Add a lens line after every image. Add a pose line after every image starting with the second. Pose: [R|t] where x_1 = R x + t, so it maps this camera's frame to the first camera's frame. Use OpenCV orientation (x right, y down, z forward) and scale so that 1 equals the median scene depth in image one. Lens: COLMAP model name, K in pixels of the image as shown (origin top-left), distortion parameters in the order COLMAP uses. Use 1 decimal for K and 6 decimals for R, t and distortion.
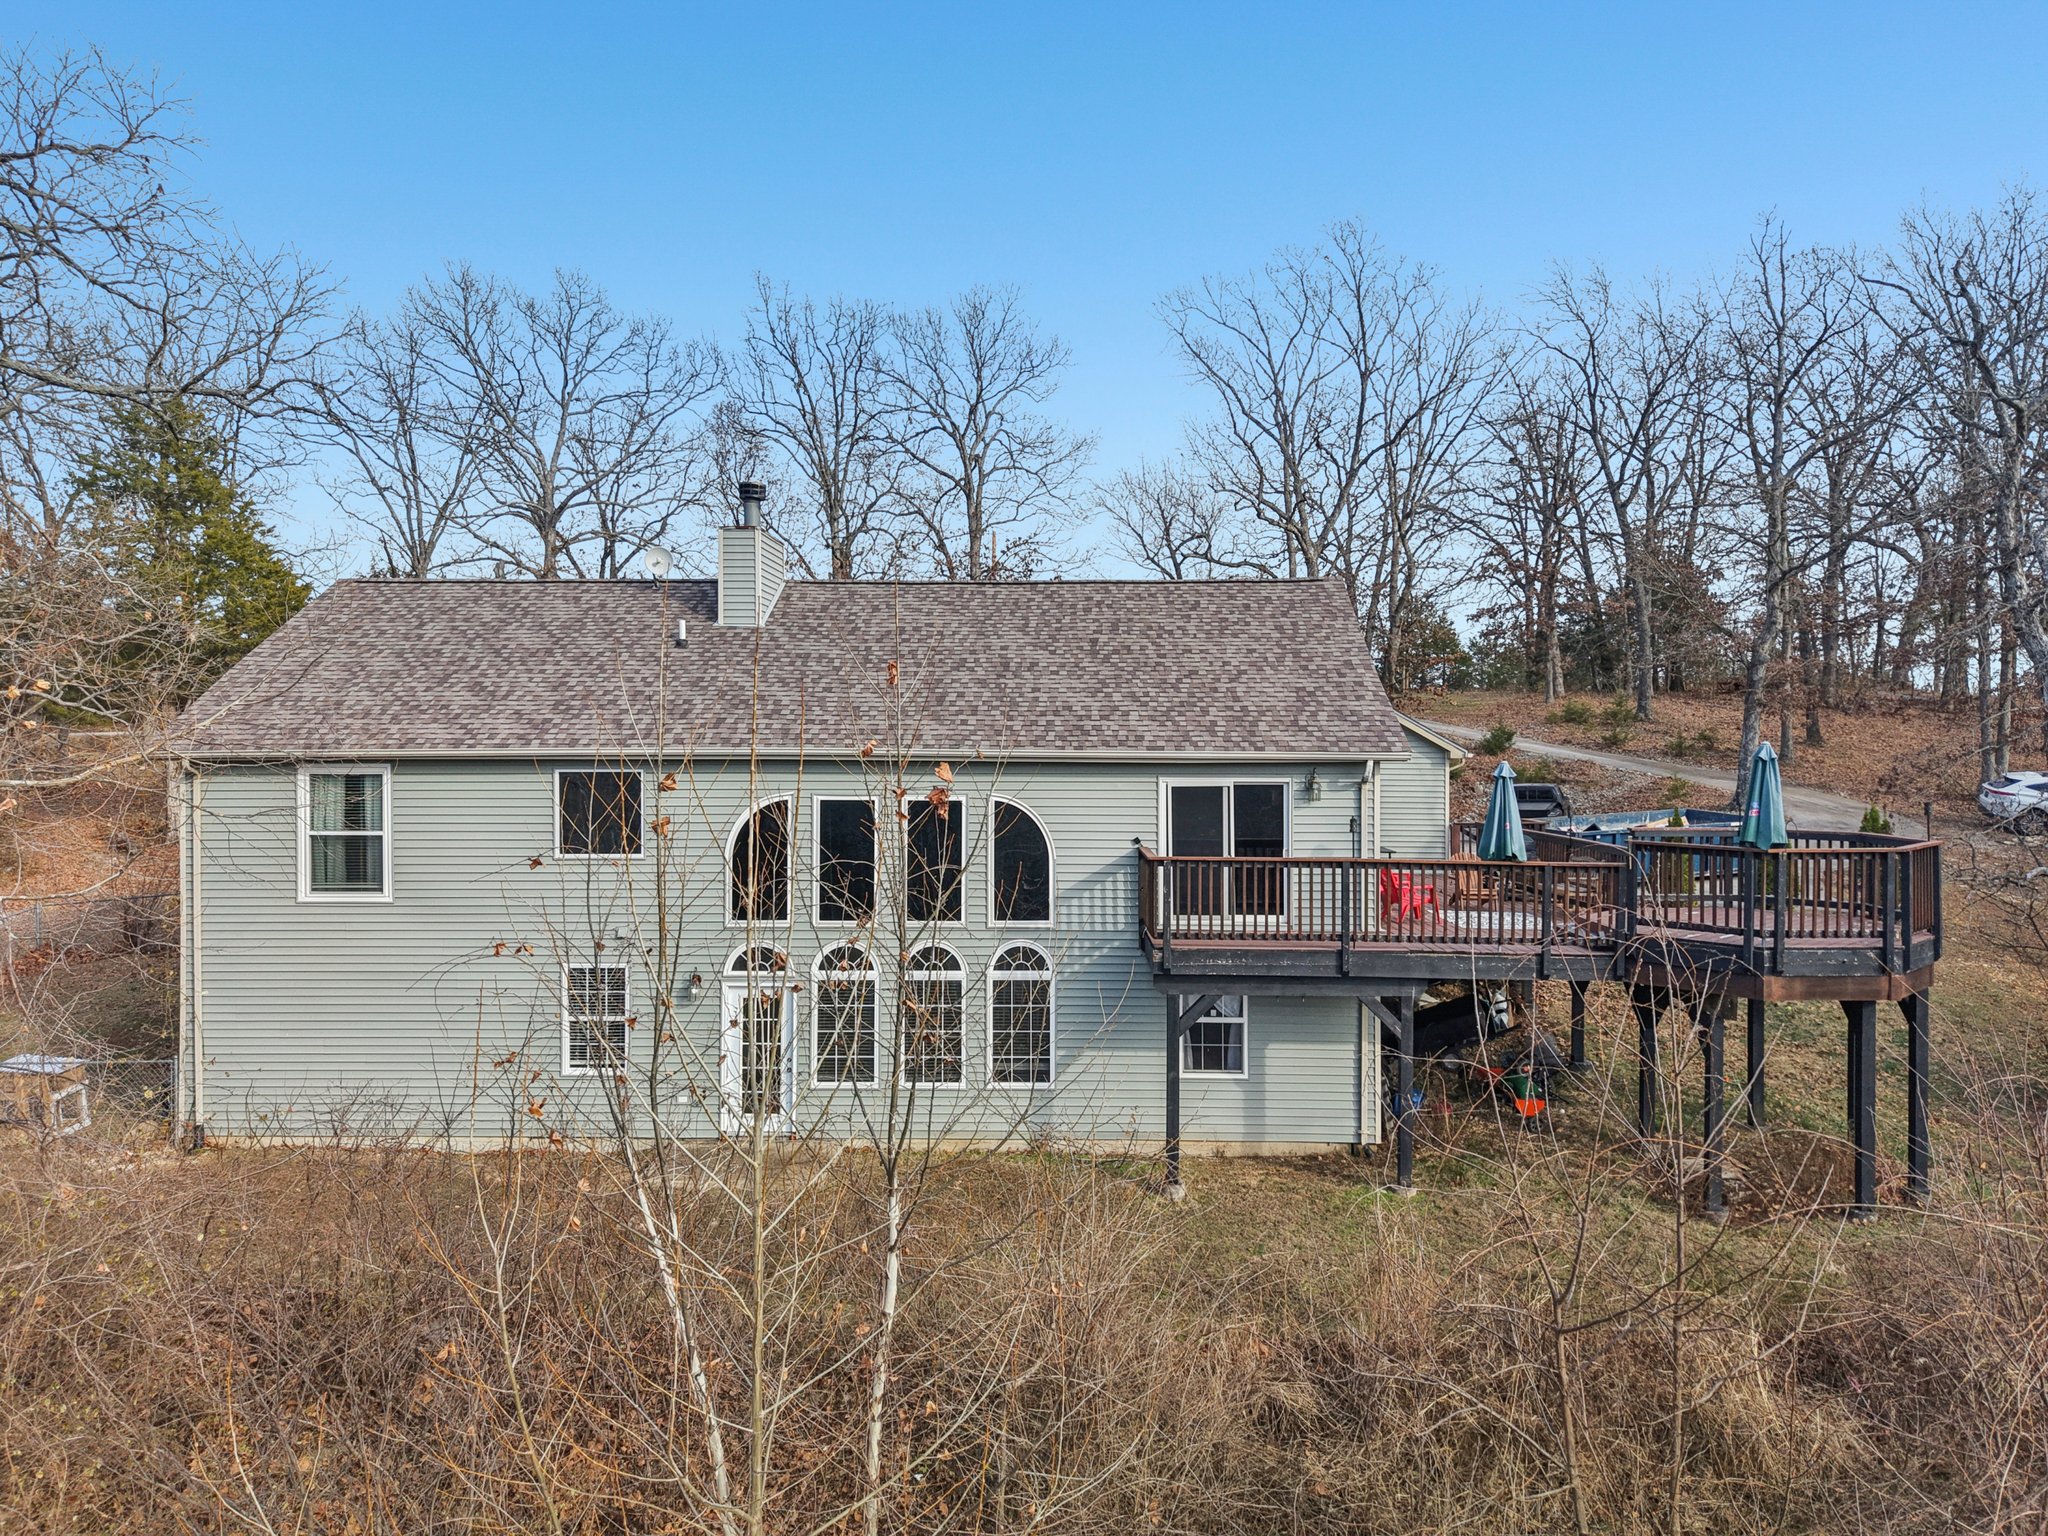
lens RADIAL K [[1412.7, 0, 1048.9], [0, 1412.7, 749.6], [0, 0, 1]] dist [0.057326, -0.082376]
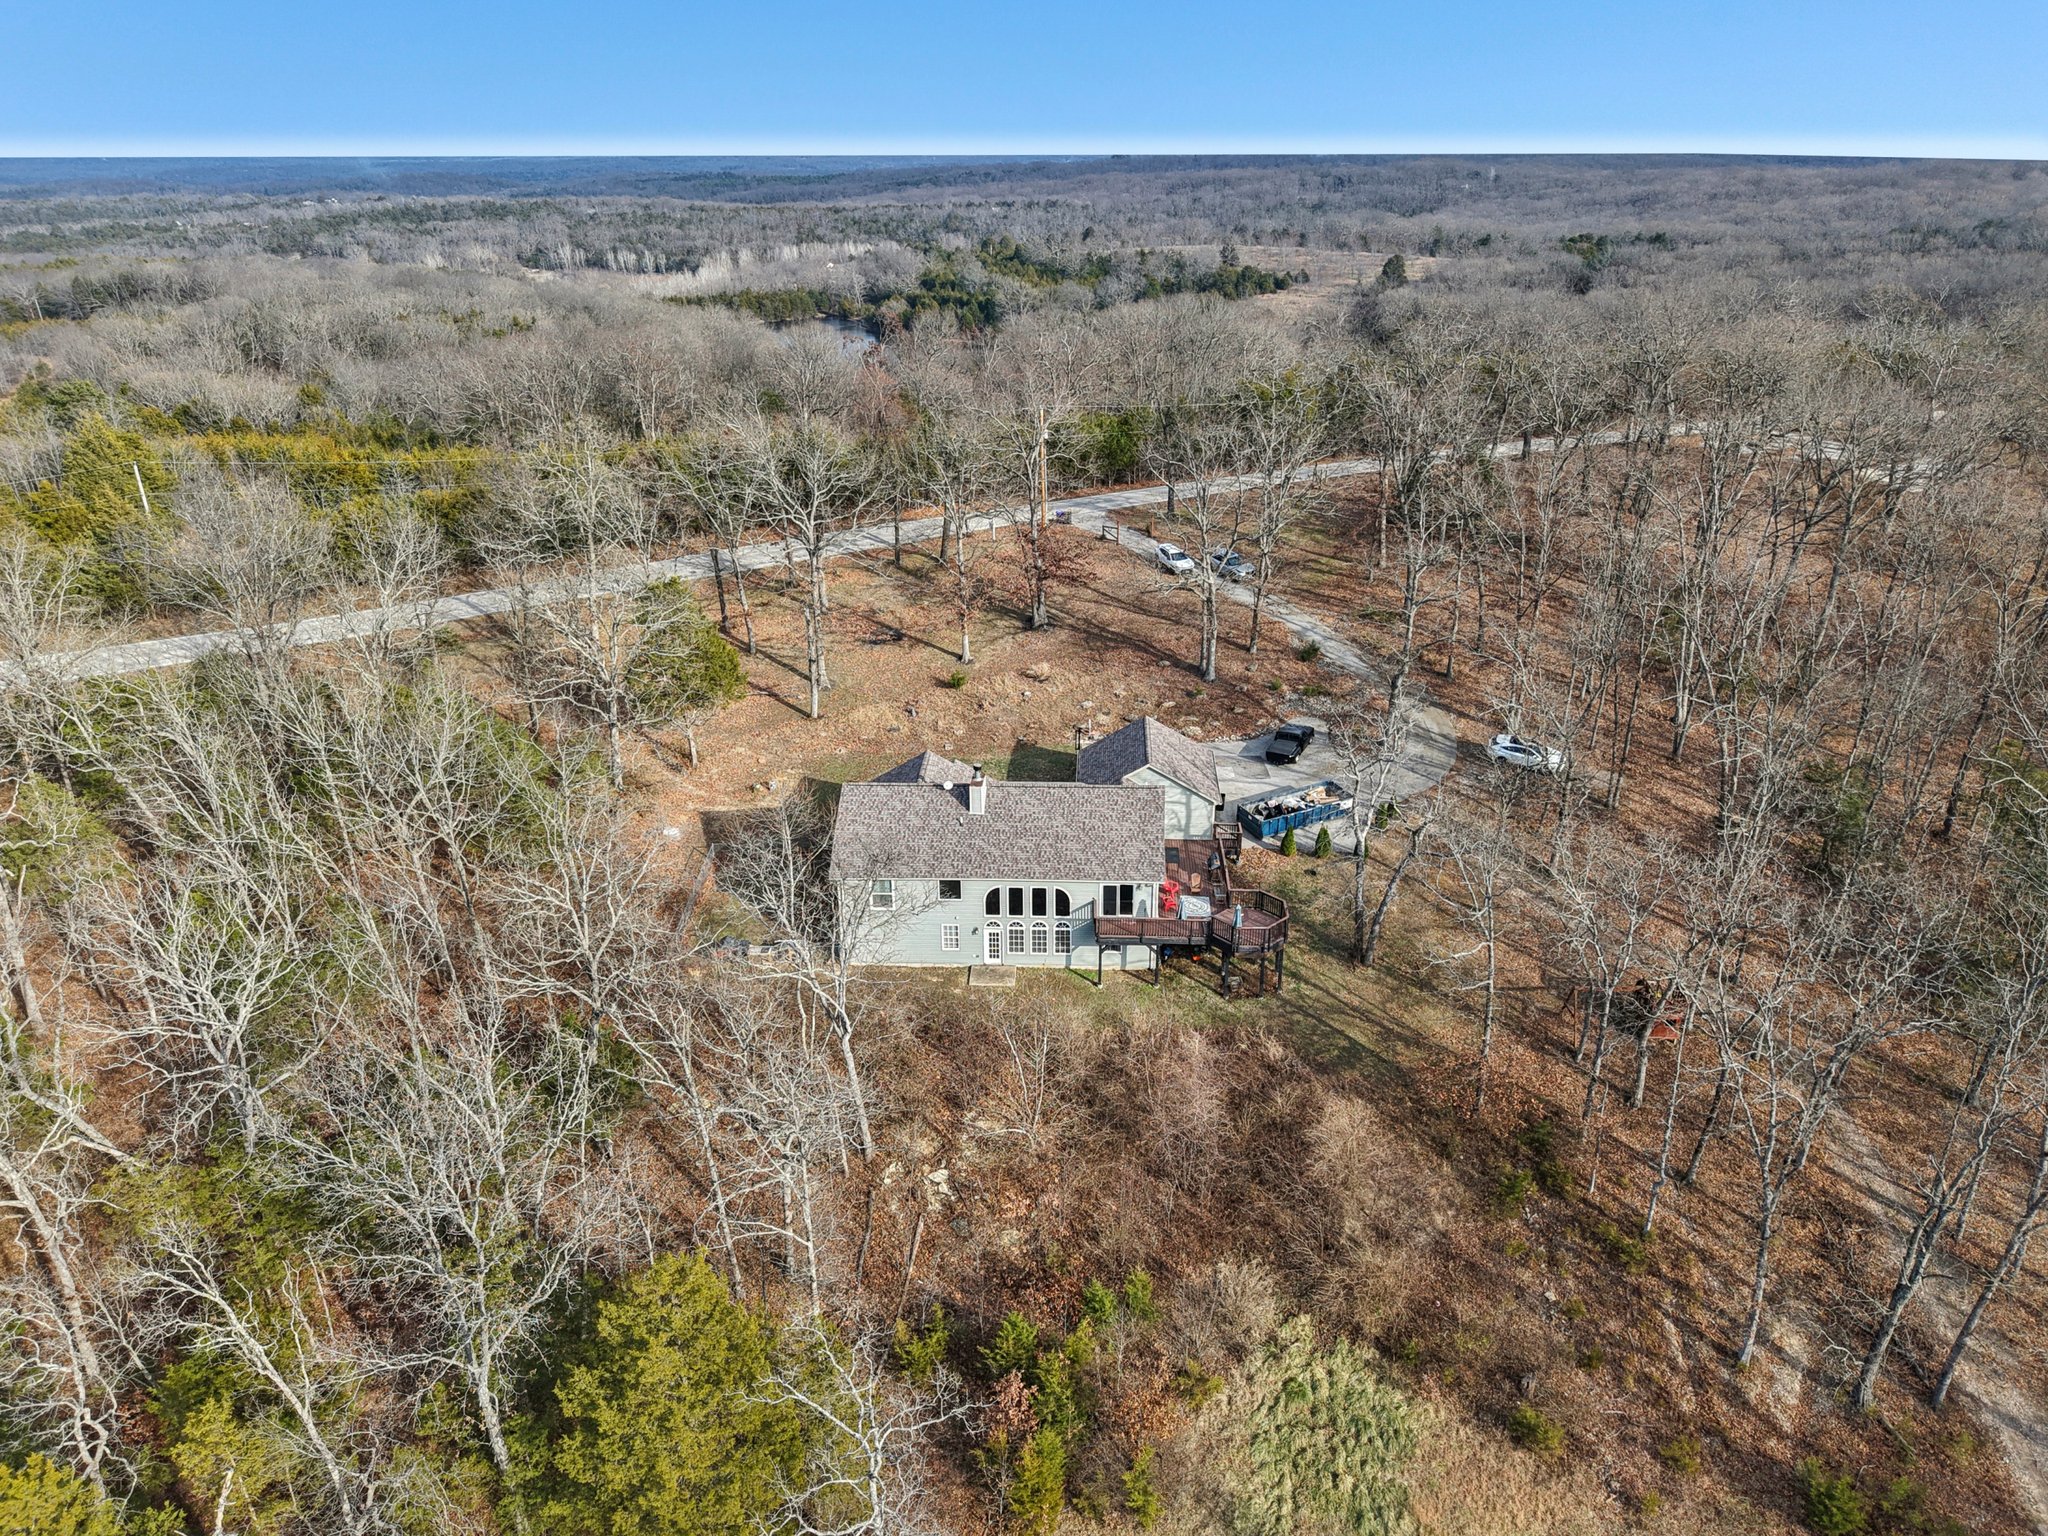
lens RADIAL K [[1423.4, 0, 1024.0], [0, 1423.4, 768.0], [0, 0, 1]] dist [-0.004438, -0.001456]
pose [[0.999116, 0.004339, -0.041820, 0.034424], [0.013173, 0.912273, 0.409370, -1.781324], [0.039927, -0.409559, 0.911410, -2.280759]]
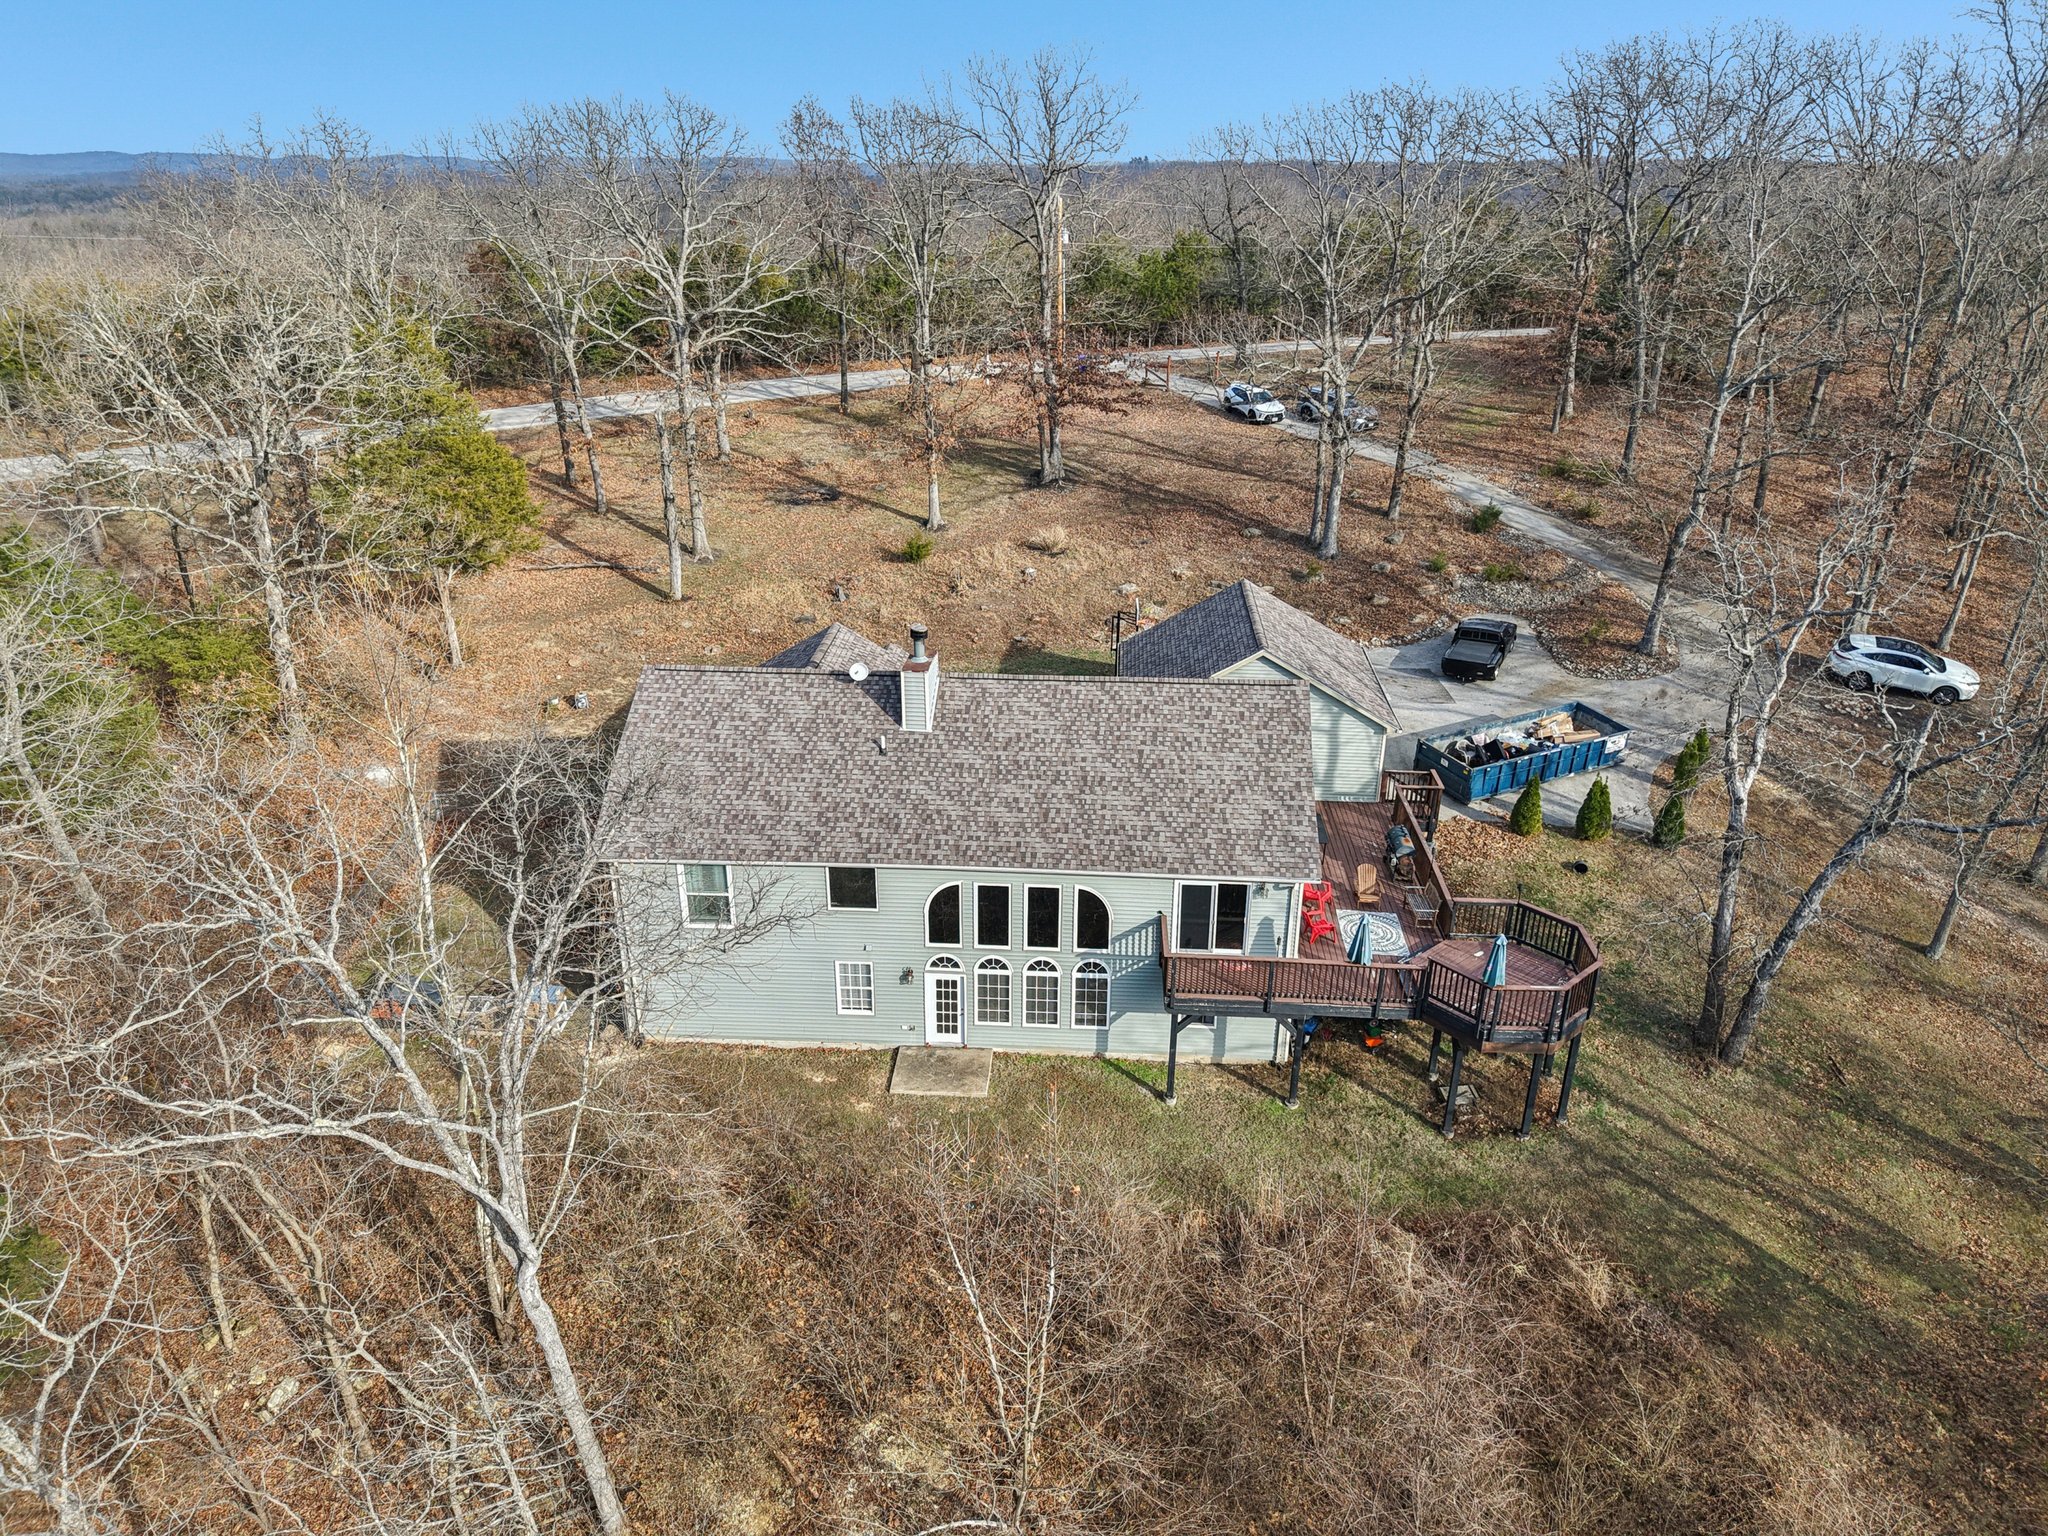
lens RADIAL K [[1423.4, 0, 1024.0], [0, 1423.4, 768.0], [0, 0, 1]] dist [-0.004438, -0.001456]
pose [[0.998648, 0.022116, -0.047042, -0.026321], [-0.001036, 0.913266, 0.407362, -0.803619], [0.051971, -0.406762, 0.912055, -0.526551]]
